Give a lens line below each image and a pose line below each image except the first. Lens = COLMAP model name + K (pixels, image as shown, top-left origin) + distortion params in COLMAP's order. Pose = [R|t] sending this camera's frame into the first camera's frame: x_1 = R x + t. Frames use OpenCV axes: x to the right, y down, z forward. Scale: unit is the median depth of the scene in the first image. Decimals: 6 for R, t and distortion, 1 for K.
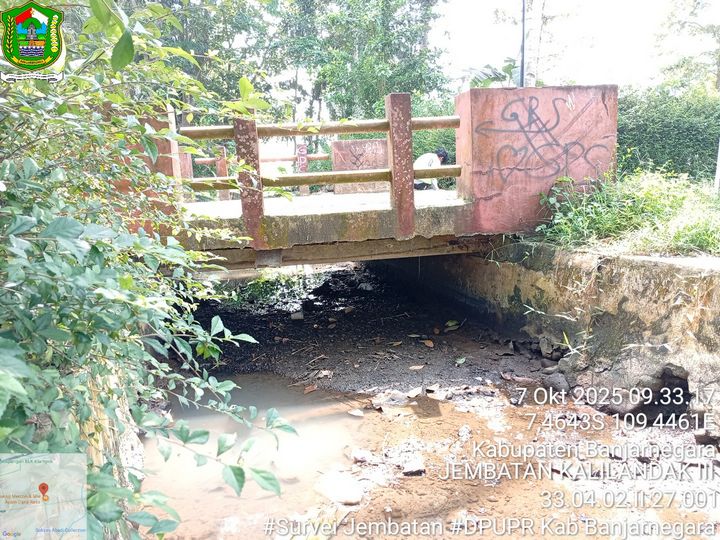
lens RADIAL K [[553.5, 0, 353.8], [0, 553.5, 266.9], [0, 0, 1]] dist [0.083791, -0.181027]
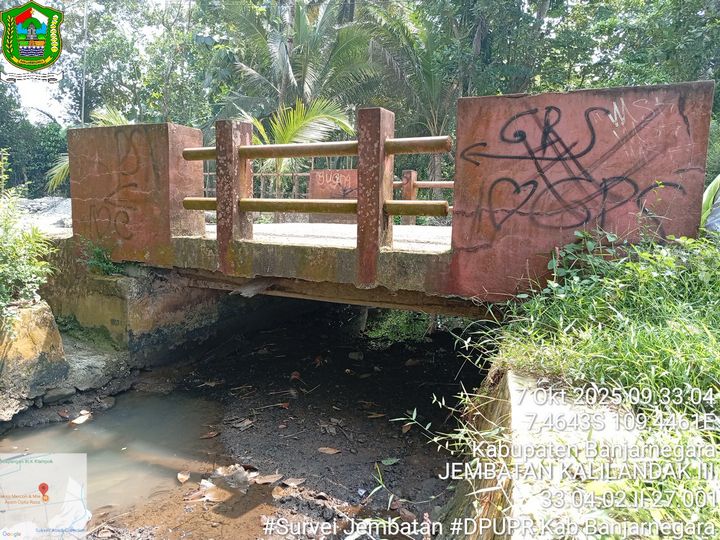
lens RADIAL K [[553.5, 0, 359.4], [0, 553.5, 267.2], [0, 0, 1]] dist [0.083791, -0.181027]
pose [[0.807533, 0.133176, -0.574591, 0.538902], [-0.155743, 0.987746, 0.010052, -0.086077], [0.568889, 0.081371, 0.818379, 0.337641]]
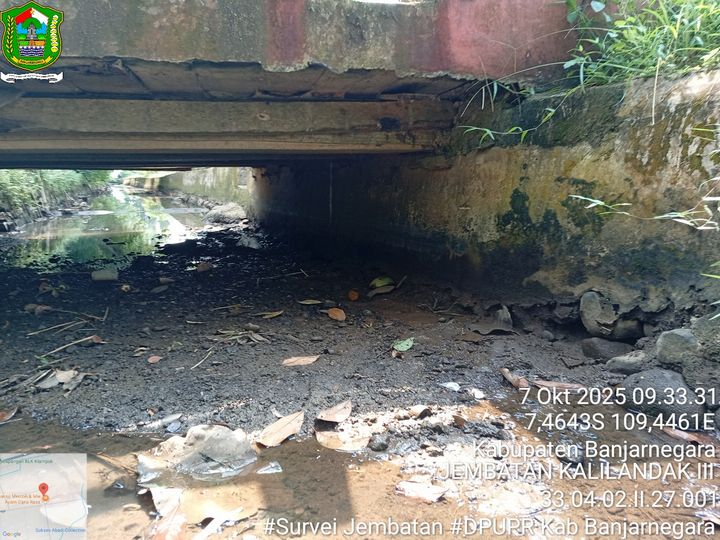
lens RADIAL K [[553.5, 0, 356.8], [0, 553.5, 266.9], [0, 0, 1]] dist [0.083791, -0.181027]
pose [[0.989644, 0.018553, 0.142342, 0.089157], [-0.017978, 0.999824, -0.005325, 0.106843], [-0.142416, 0.002711, 0.989803, 0.553663]]
